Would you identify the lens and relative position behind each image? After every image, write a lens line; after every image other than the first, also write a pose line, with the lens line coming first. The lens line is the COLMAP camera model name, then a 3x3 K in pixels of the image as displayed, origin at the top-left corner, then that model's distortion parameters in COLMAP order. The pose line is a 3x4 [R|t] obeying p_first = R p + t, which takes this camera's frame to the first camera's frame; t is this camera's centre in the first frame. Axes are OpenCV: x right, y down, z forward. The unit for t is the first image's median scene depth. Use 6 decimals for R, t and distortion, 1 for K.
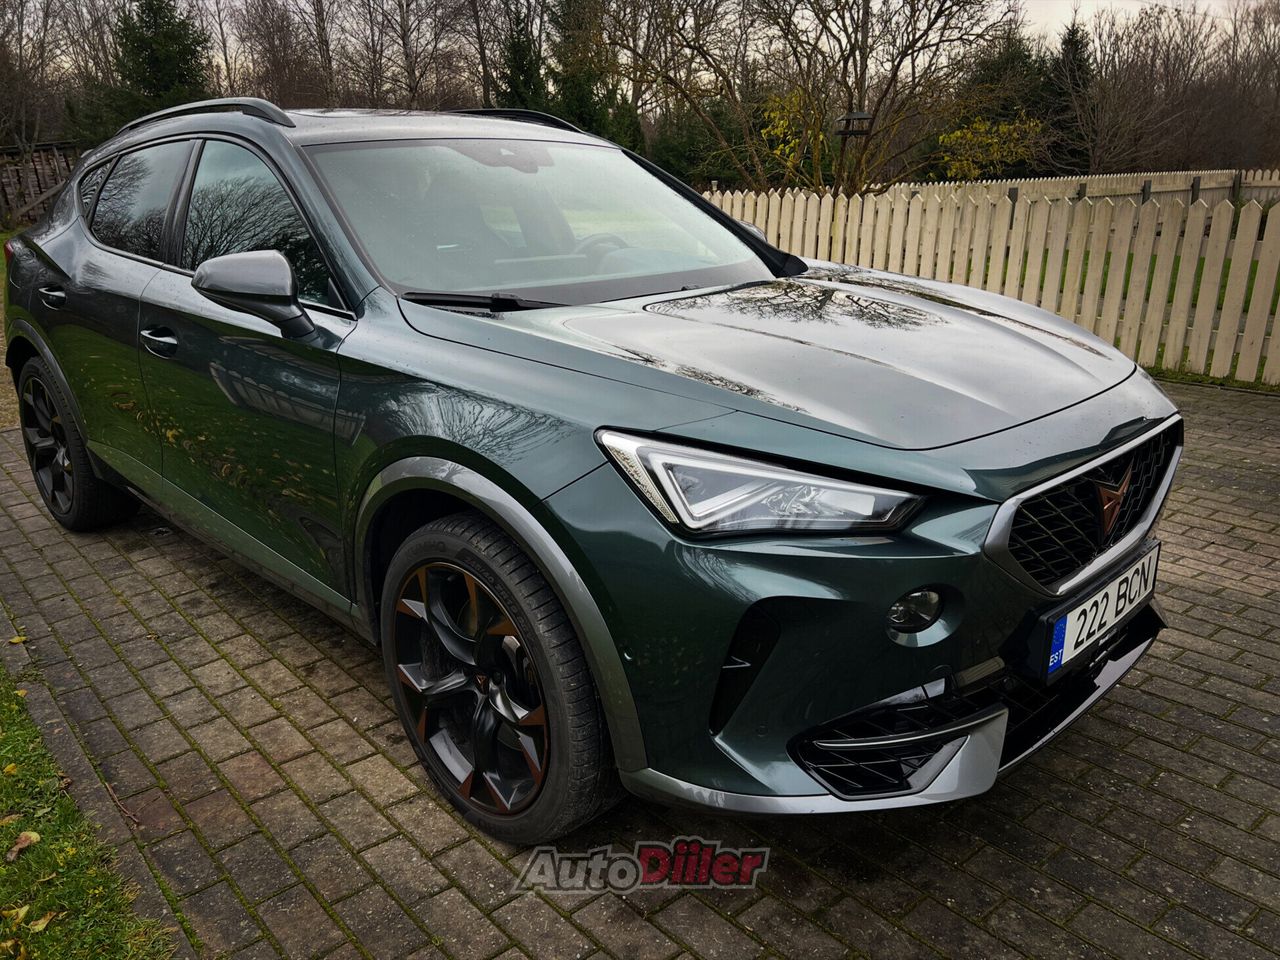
lens RADIAL K [[961.5, 0, 621.9], [0, 961.5, 476.1], [0, 0, 1]] dist [0.061086, -0.066370]
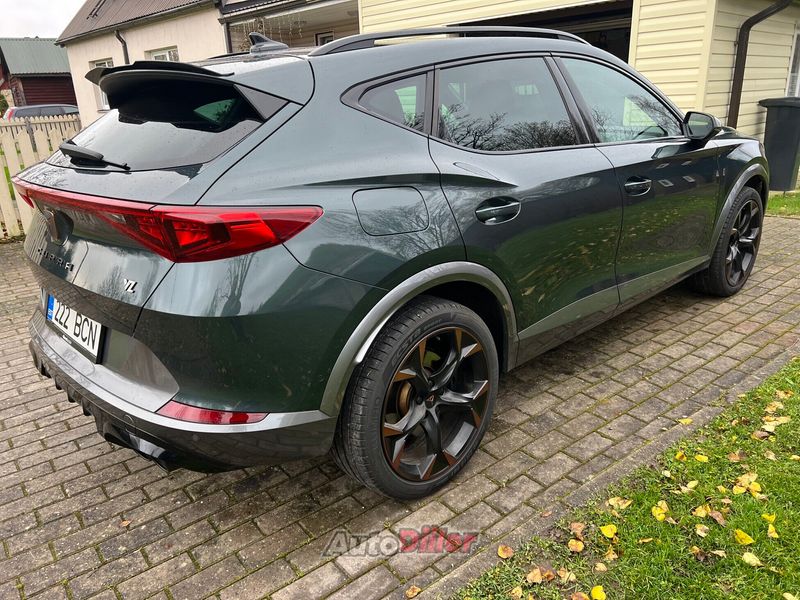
lens RADIAL K [[601.0, 0, 388.7], [0, 601.0, 297.6], [0, 0, 1]] dist [0.061086, -0.066370]
pose [[0.047460, -0.335257, 0.940931, -1.405527], [0.327487, 0.895148, 0.302426, -0.394291], [-0.943663, 0.293789, 0.152276, 1.221252]]
